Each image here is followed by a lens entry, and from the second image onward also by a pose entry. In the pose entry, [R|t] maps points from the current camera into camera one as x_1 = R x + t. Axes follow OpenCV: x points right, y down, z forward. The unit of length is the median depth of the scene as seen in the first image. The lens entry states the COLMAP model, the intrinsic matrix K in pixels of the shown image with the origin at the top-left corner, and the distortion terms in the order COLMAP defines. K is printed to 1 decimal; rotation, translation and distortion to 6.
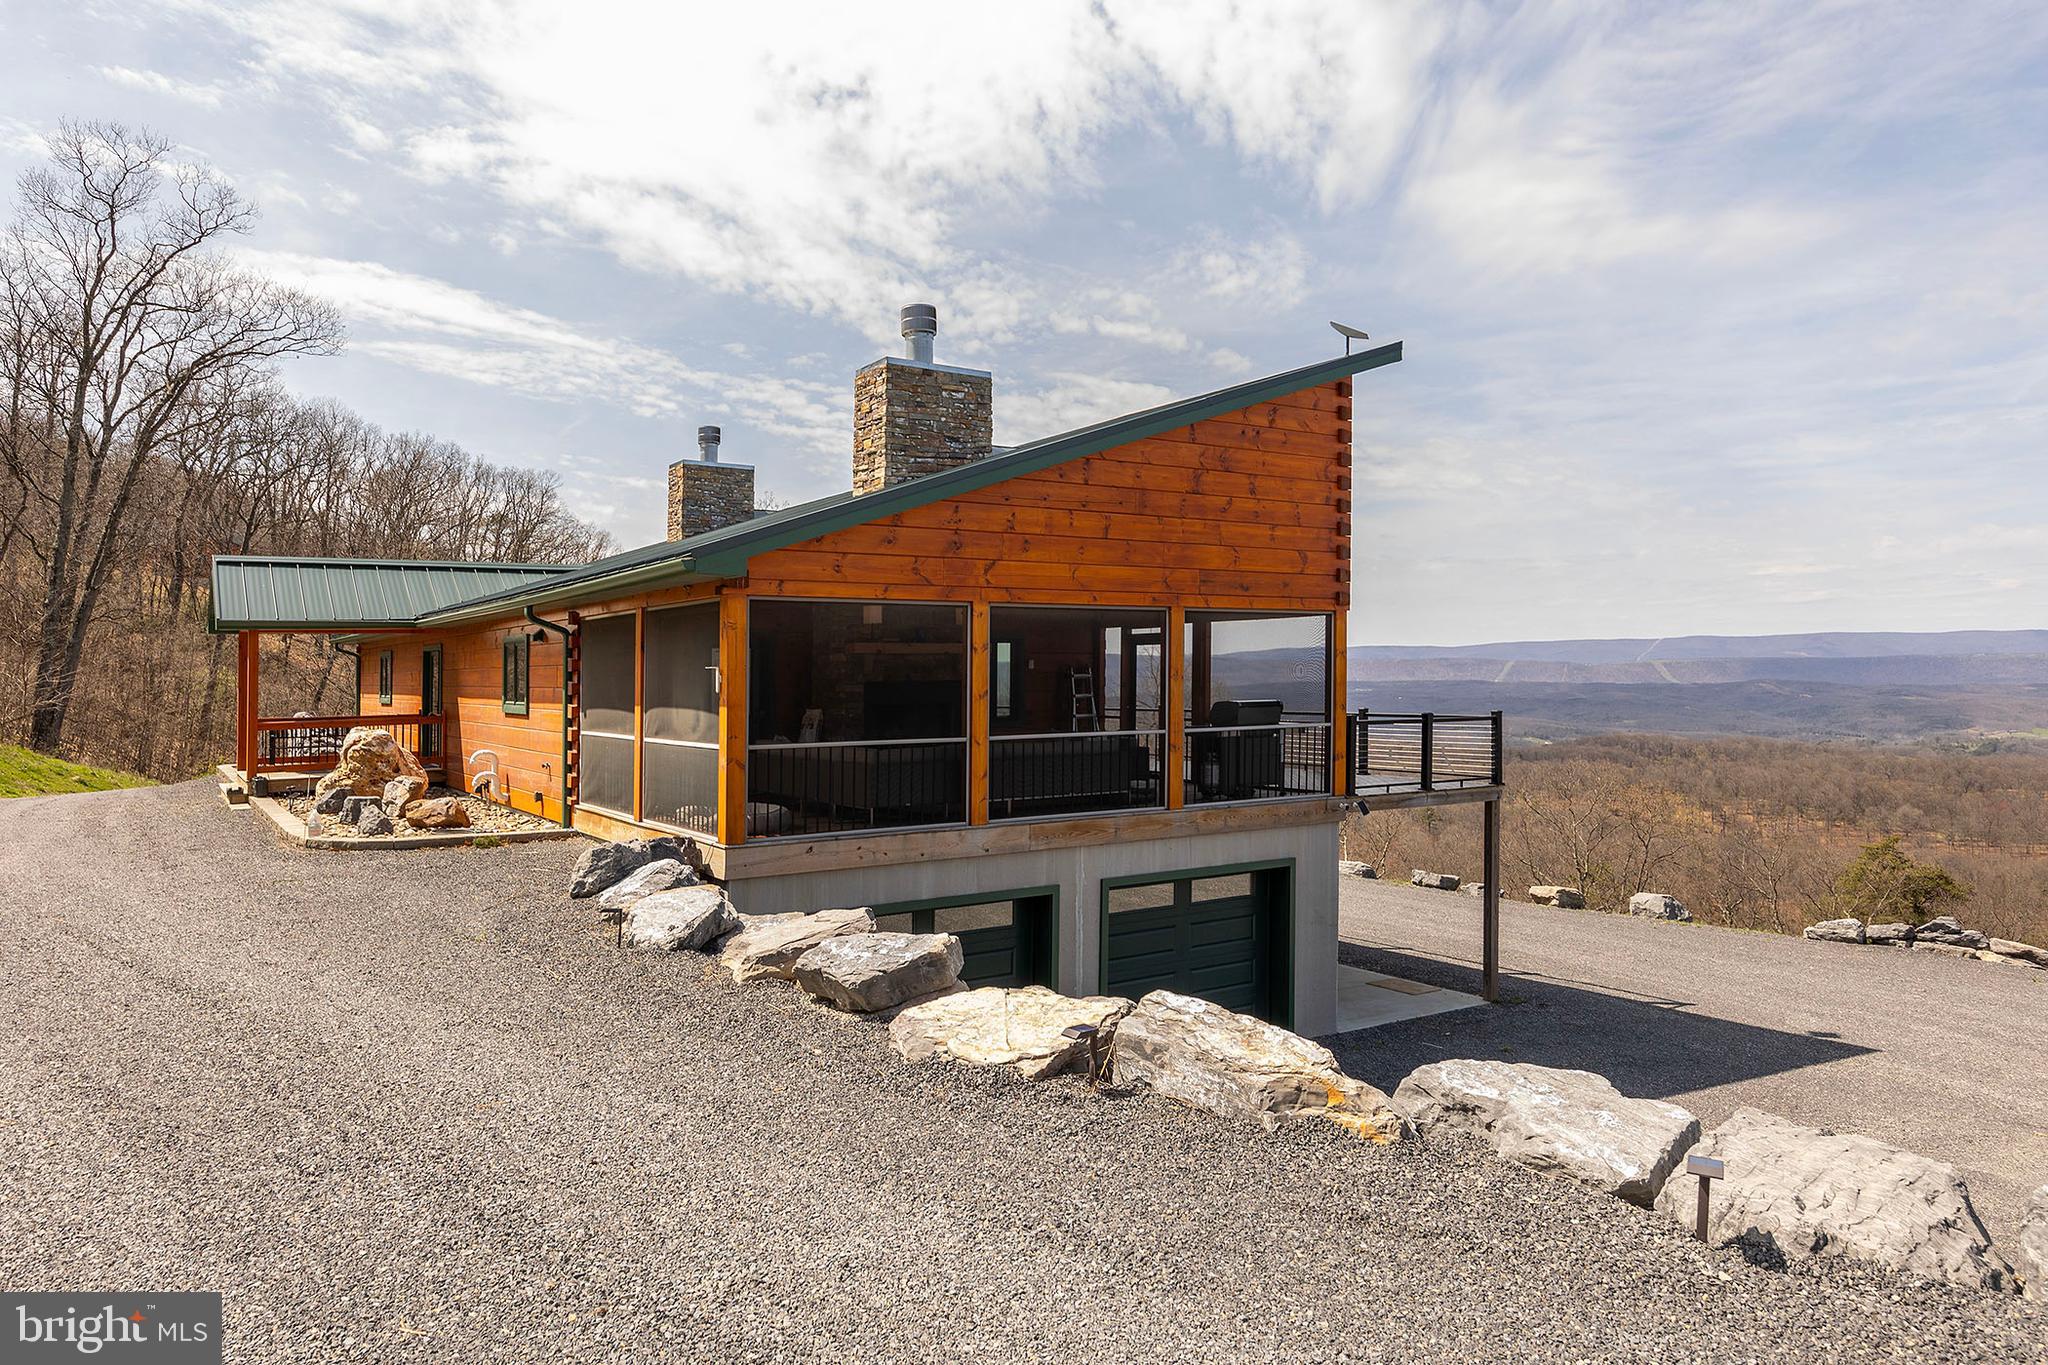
lens RADIAL K [[1268.0, 0, 1024.8], [0, 1268.0, 678.4], [0, 0, 1]] dist [-0.000324, 0.000136]
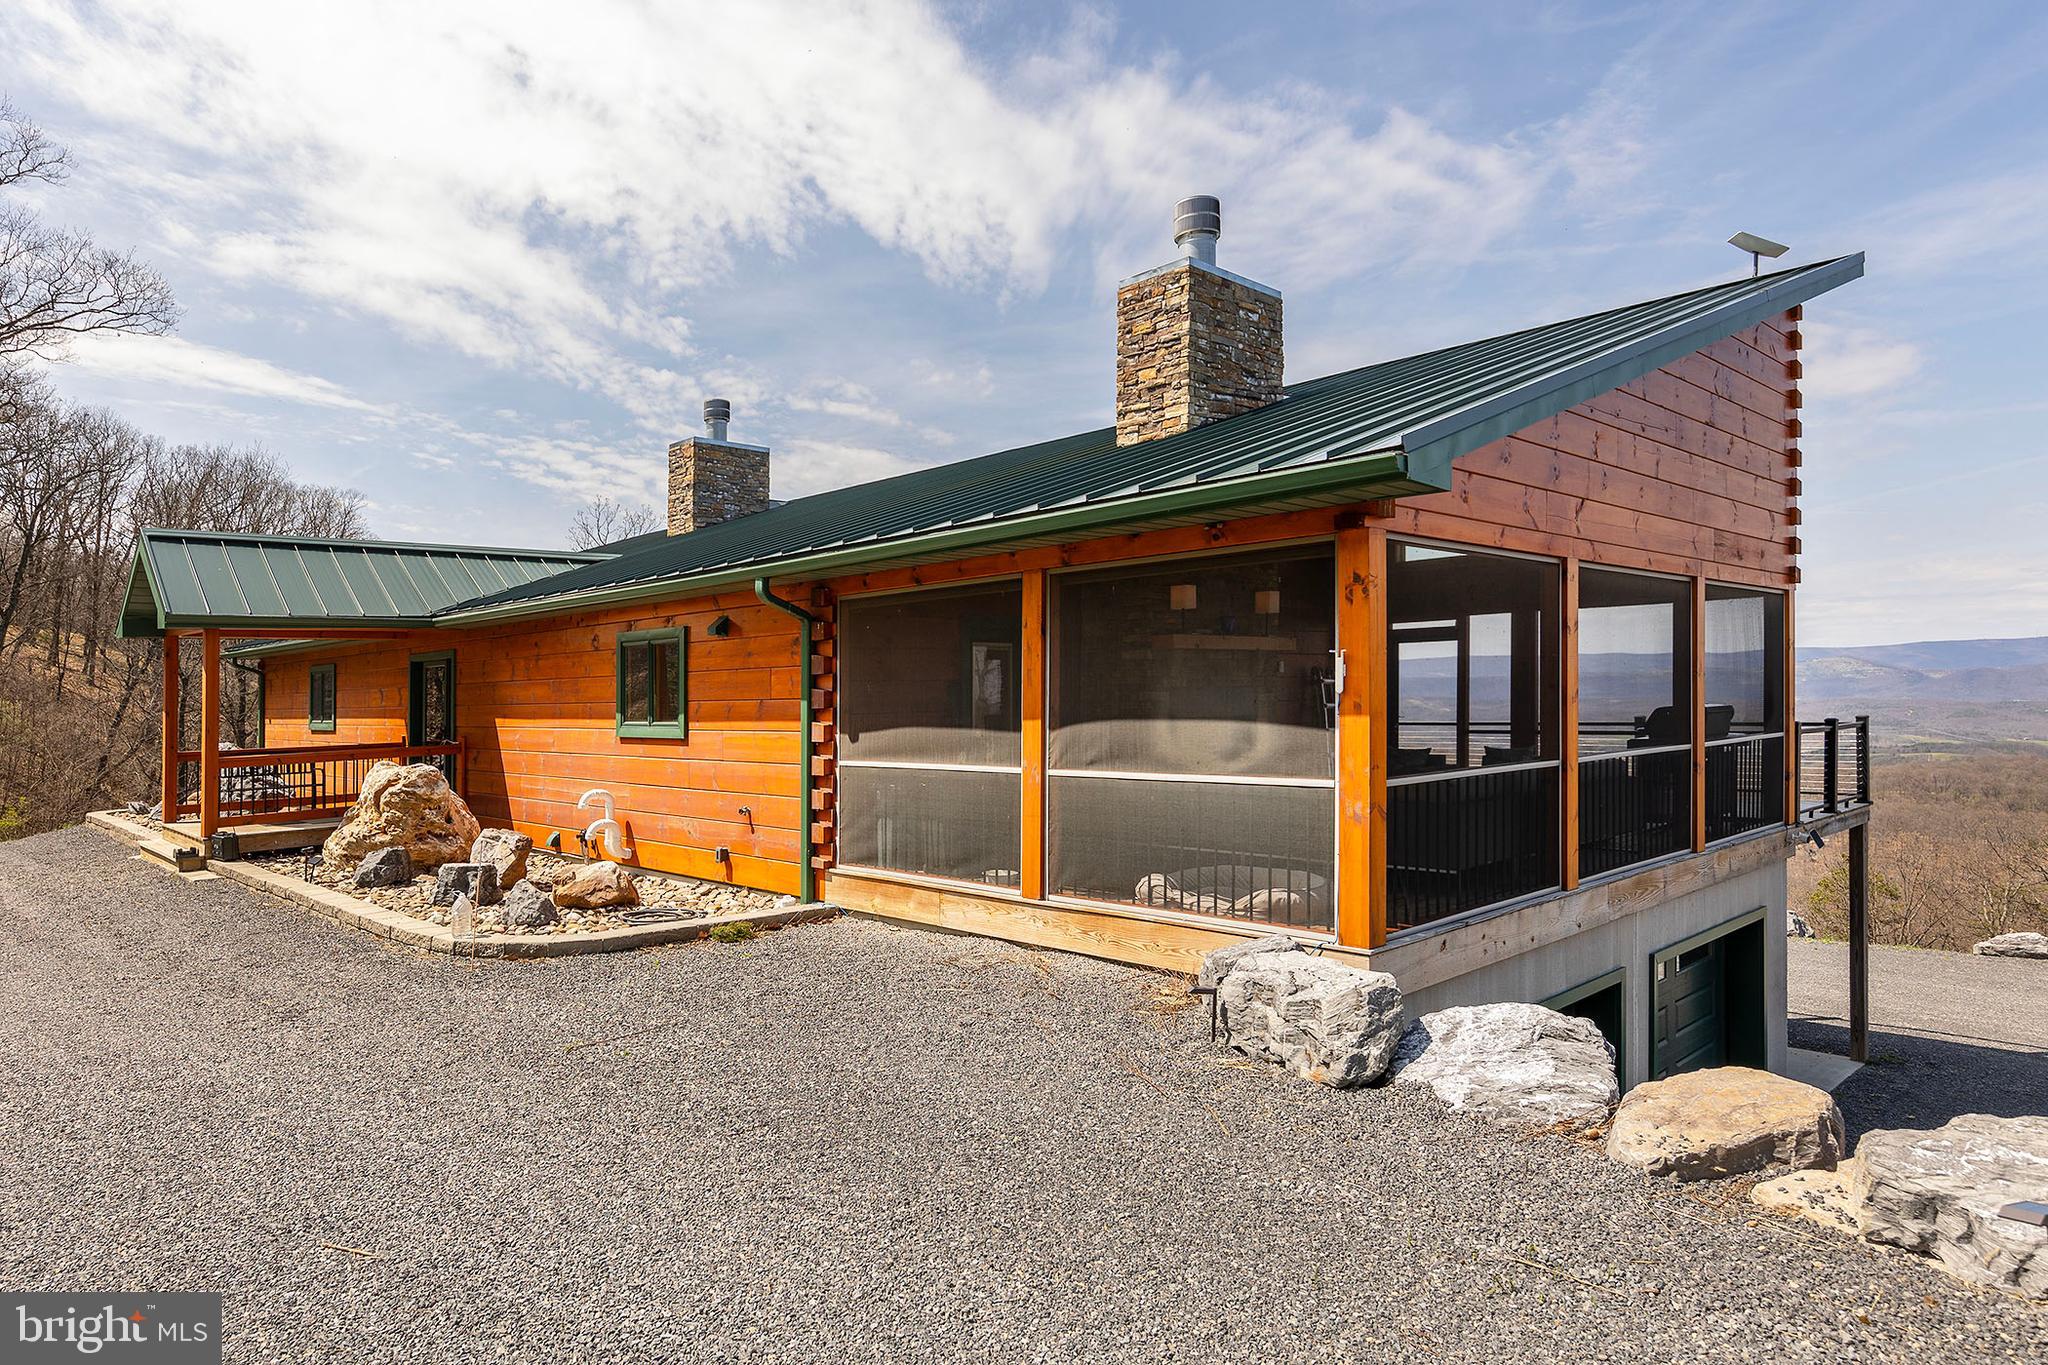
lens RADIAL K [[1210.4, 0, 1022.6], [0, 1210.4, 688.3], [0, 0, 1]] dist [0.003227, 0.000461]
pose [[0.988156, -0.010070, 0.153123, -0.307533], [0.011428, 0.999903, -0.007992, 0.007478], [-0.153028, 0.009647, 0.988175, 0.294139]]
